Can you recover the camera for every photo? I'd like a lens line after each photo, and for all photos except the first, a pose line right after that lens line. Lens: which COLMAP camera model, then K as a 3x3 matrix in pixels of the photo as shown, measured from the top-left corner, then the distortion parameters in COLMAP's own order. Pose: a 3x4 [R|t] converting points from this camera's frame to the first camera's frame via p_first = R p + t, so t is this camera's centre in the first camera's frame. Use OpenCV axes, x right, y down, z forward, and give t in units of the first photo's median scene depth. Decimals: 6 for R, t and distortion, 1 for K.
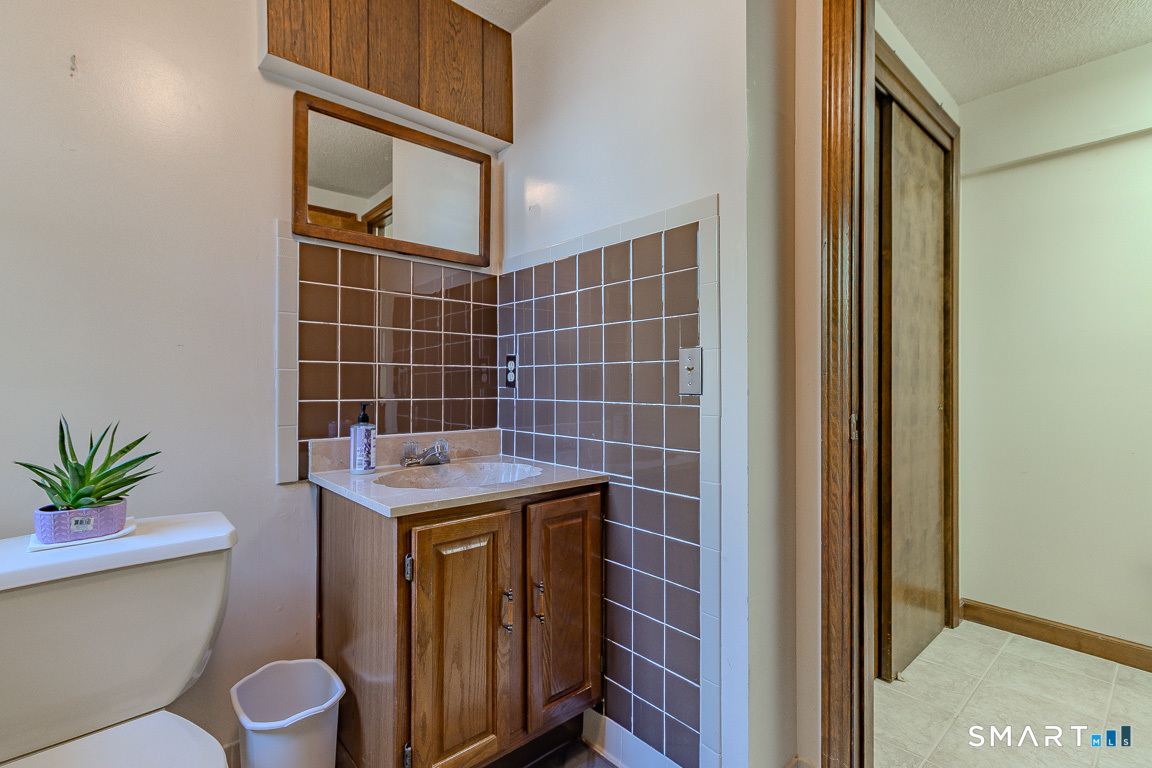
lens RADIAL K [[537.8, 0, 606.6], [0, 537.8, 378.6], [0, 0, 1]] dist [0.006899, -0.001437]
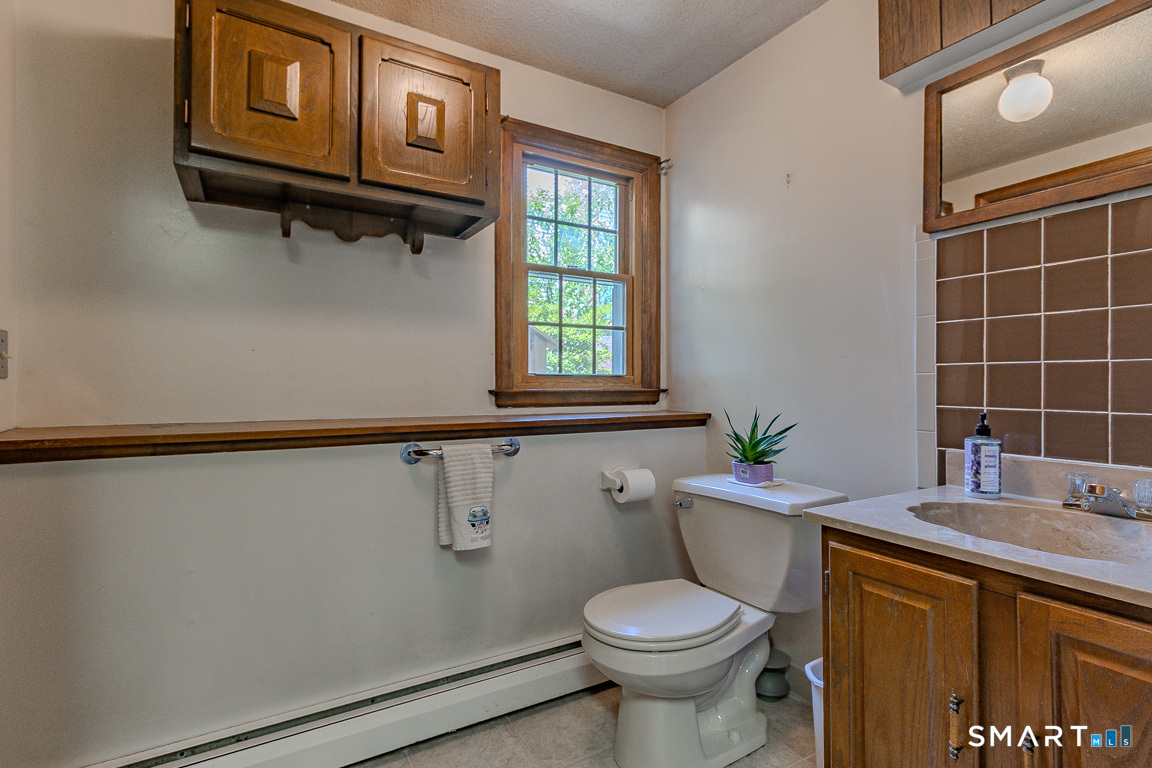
lens RADIAL K [[537.8, 0, 574.6], [0, 537.8, 380.7], [0, 0, 1]] dist [0.006899, -0.001437]
pose [[-0.220022, -0.010106, -0.975443, 0.498712], [0.004987, 0.999922, -0.011485, 0.003941], [0.975482, -0.007391, -0.219954, 0.583000]]
